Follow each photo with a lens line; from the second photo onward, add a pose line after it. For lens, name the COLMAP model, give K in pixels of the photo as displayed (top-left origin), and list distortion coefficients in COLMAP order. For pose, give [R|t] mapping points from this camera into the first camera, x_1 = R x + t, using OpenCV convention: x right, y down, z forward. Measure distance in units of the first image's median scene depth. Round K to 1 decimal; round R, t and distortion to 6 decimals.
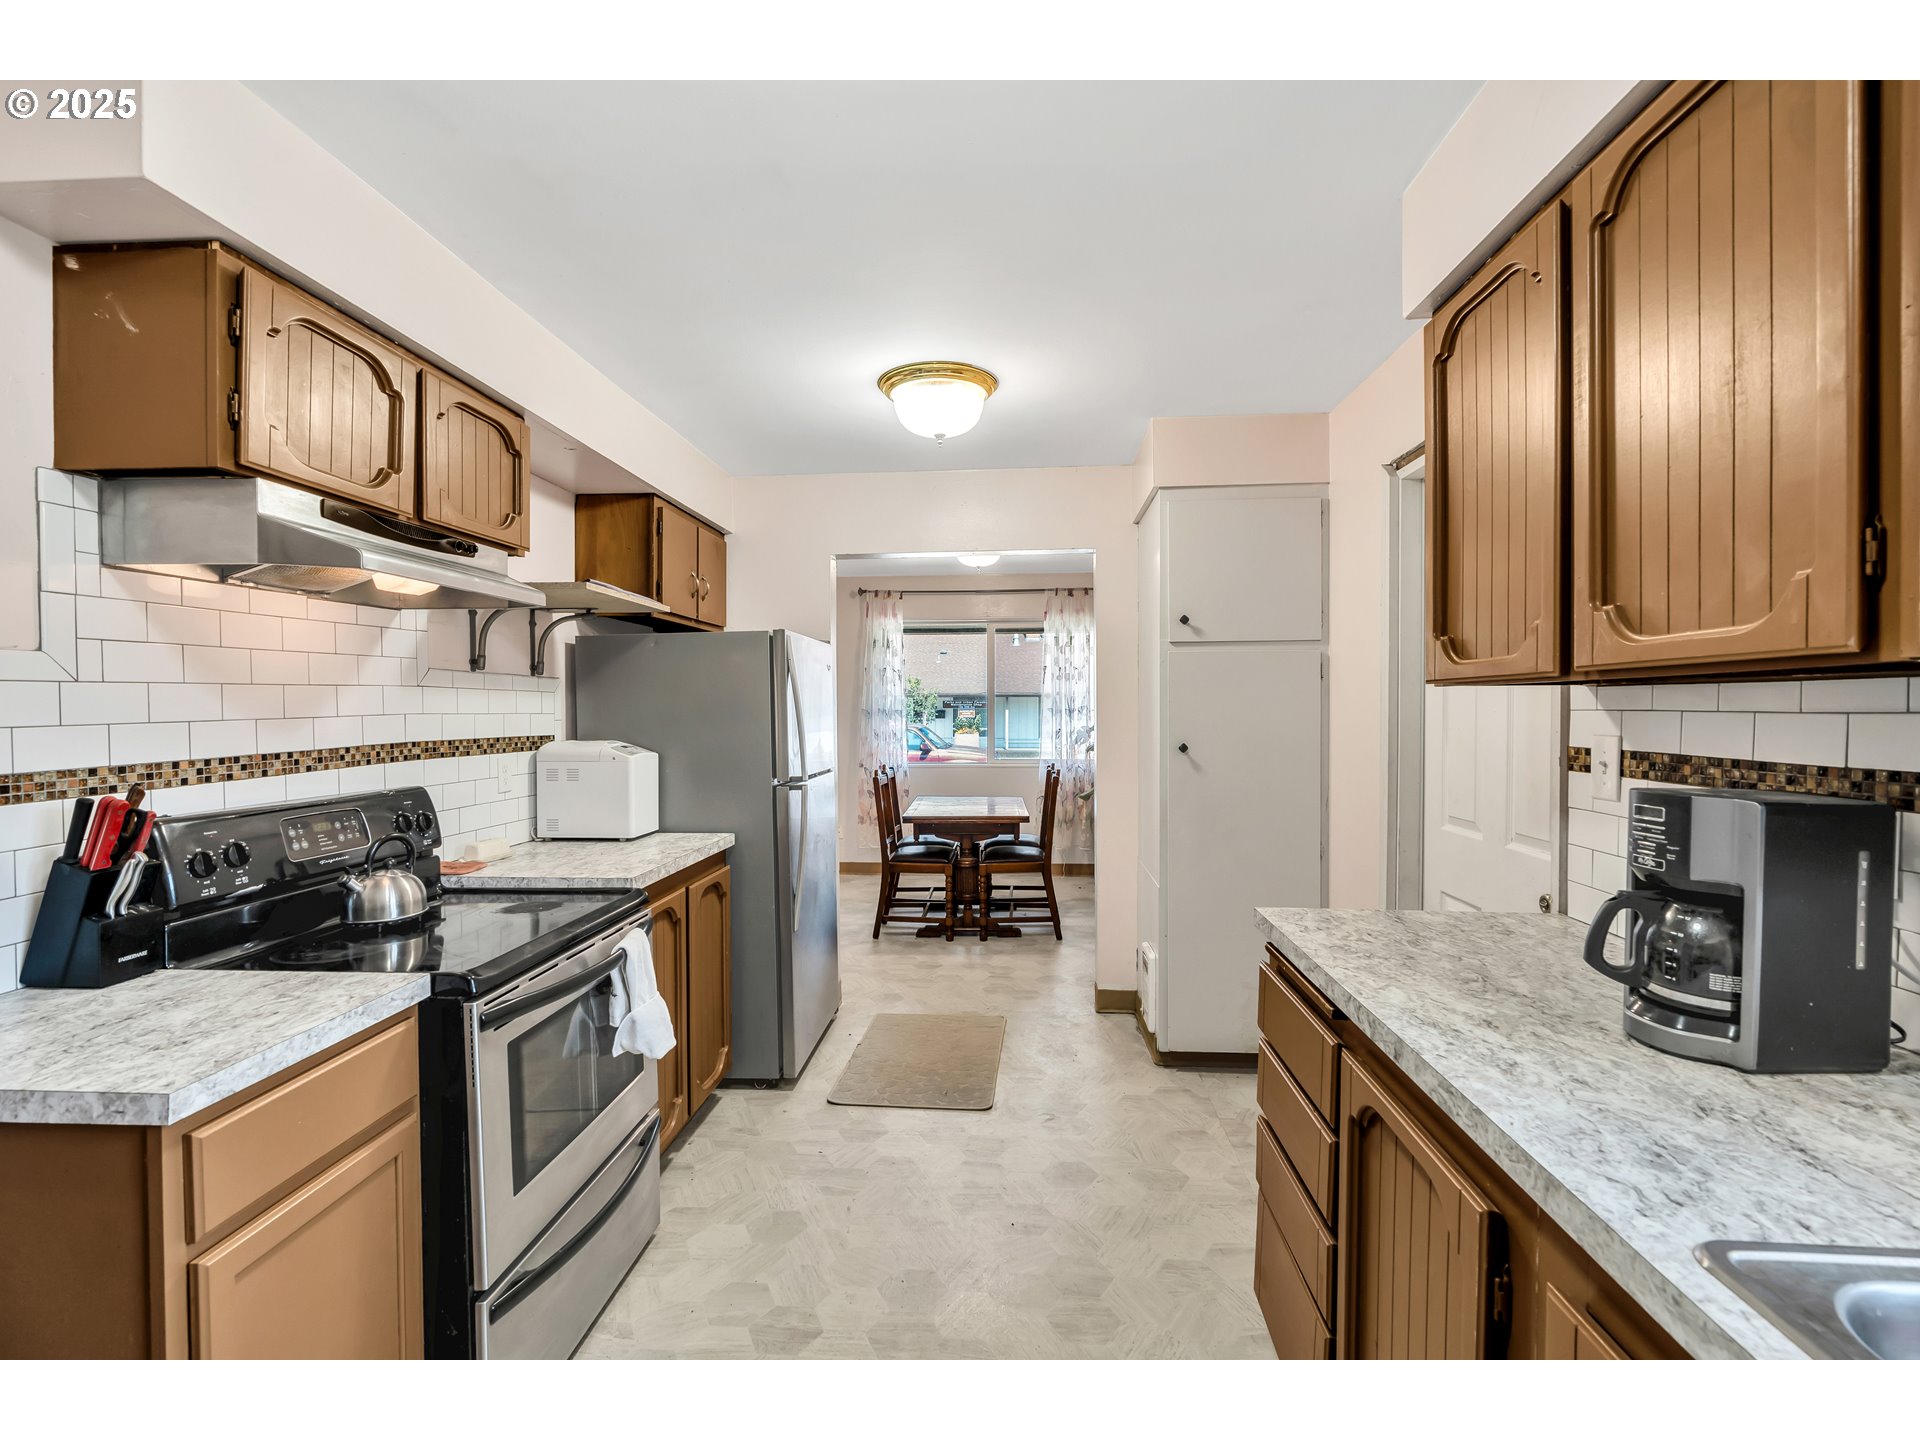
lens RADIAL K [[869.4, 0, 960.0], [0, 869.4, 720.0], [0, 0, 1]] dist [-0.006402, 0.000497]
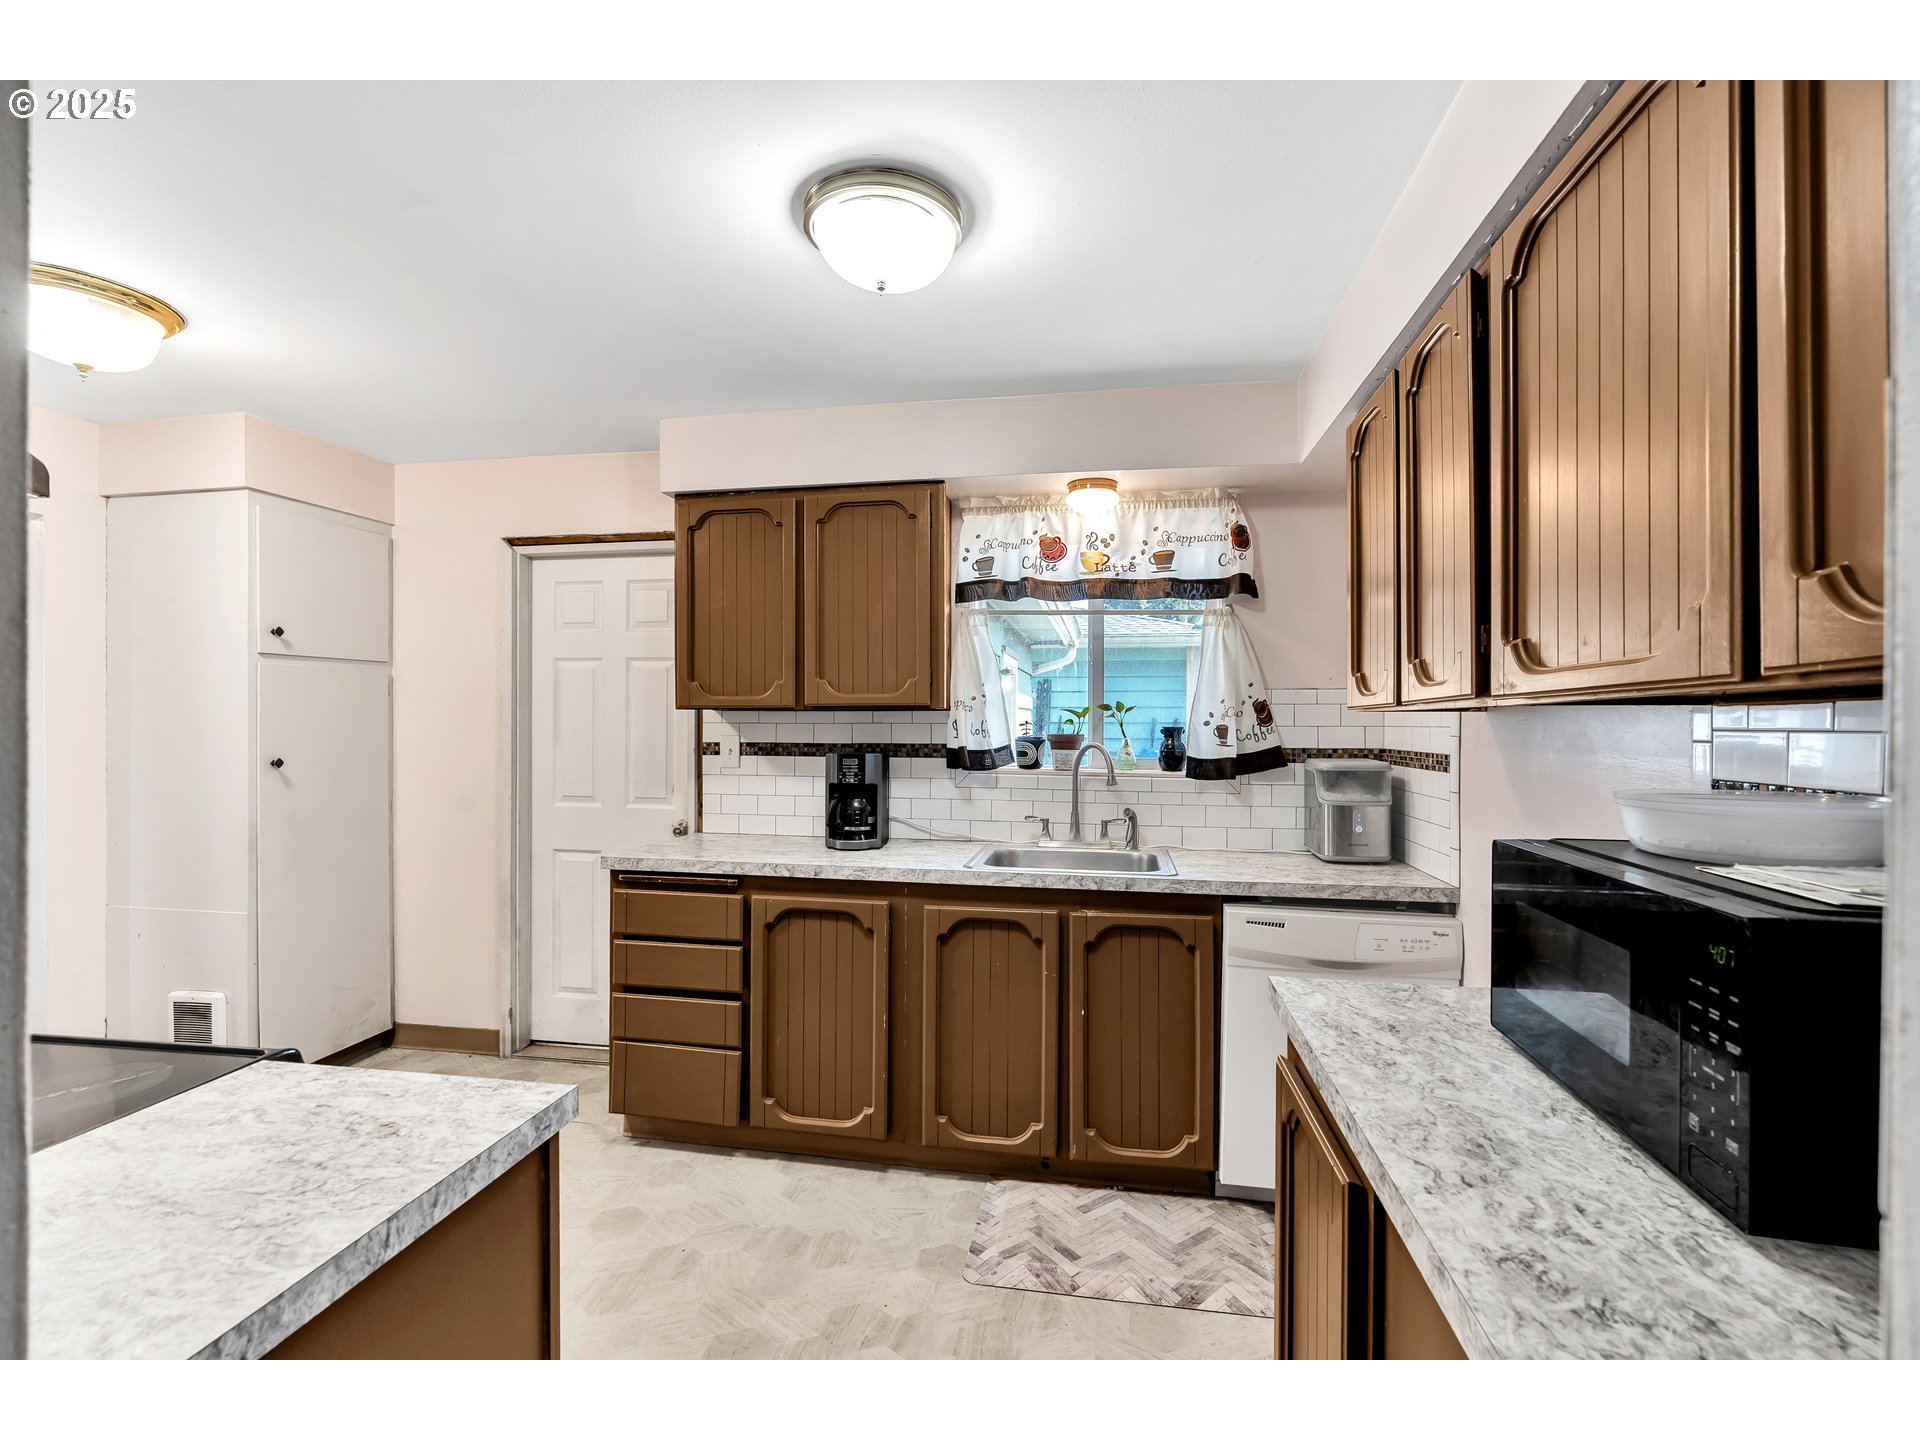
lens RADIAL K [[869.4, 0, 960.0], [0, 869.4, 720.0], [0, 0, 1]] dist [-0.006402, 0.000497]
pose [[0.114684, -0.000085, 0.993402, -1.566180], [0.014191, 0.999898, -0.001553, -0.009408], [-0.993301, 0.014275, 0.114674, 0.325800]]
